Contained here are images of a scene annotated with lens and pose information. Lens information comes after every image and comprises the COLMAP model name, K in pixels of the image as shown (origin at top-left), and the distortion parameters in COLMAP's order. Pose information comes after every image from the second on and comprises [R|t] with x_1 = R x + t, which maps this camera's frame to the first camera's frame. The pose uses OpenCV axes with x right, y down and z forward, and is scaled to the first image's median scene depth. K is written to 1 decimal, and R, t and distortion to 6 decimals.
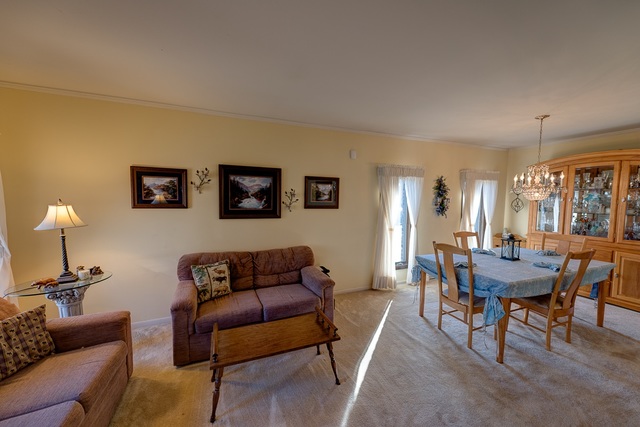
lens RADIAL K [[252.4, 0, 321.9], [0, 252.4, 213.8], [0, 0, 1]] dist [0.000536, -0.000007]
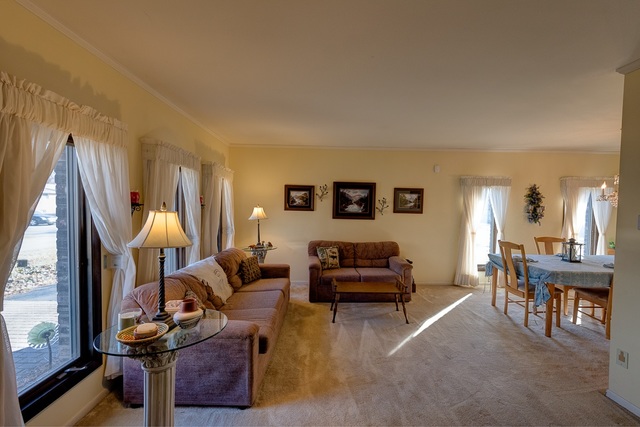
lens RADIAL K [[292.8, 0, 319.2], [0, 292.8, 214.5], [0, 0, 1]] dist [0.002900, 0.000377]
pose [[0.933204, 0.015101, -0.359031, 0.137787], [-0.028752, 0.999051, -0.032714, 0.056851], [0.358196, 0.040852, 0.932752, -0.640560]]
